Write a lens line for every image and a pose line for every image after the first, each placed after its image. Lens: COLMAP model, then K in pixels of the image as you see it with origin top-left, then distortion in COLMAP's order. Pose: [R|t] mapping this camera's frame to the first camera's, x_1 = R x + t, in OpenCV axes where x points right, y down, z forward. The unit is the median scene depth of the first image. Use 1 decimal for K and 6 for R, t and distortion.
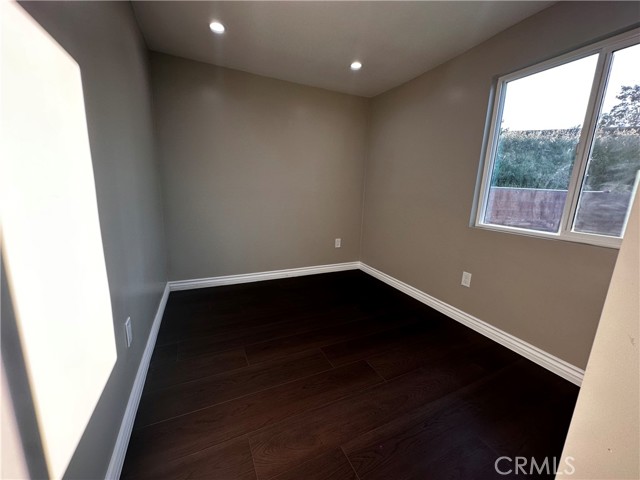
lens RADIAL K [[256.9, 0, 322.7], [0, 256.9, 240.3], [0, 0, 1]] dist [-0.008935, 0.000524]
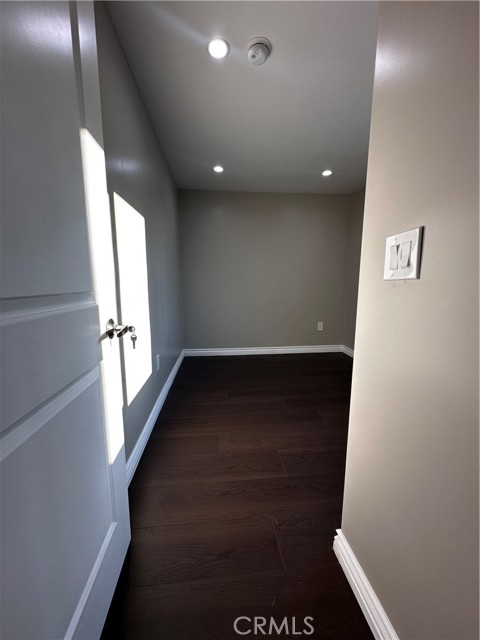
lens RADIAL K [[256.9, 0, 235.9], [0, 256.9, 320.1], [0, 0, 1]] dist [-0.008935, 0.000524]
pose [[0.934088, 0.015054, -0.356726, 0.219765], [-0.035559, 0.998066, -0.050993, 0.102483], [0.355268, 0.060317, 0.932816, -0.284589]]
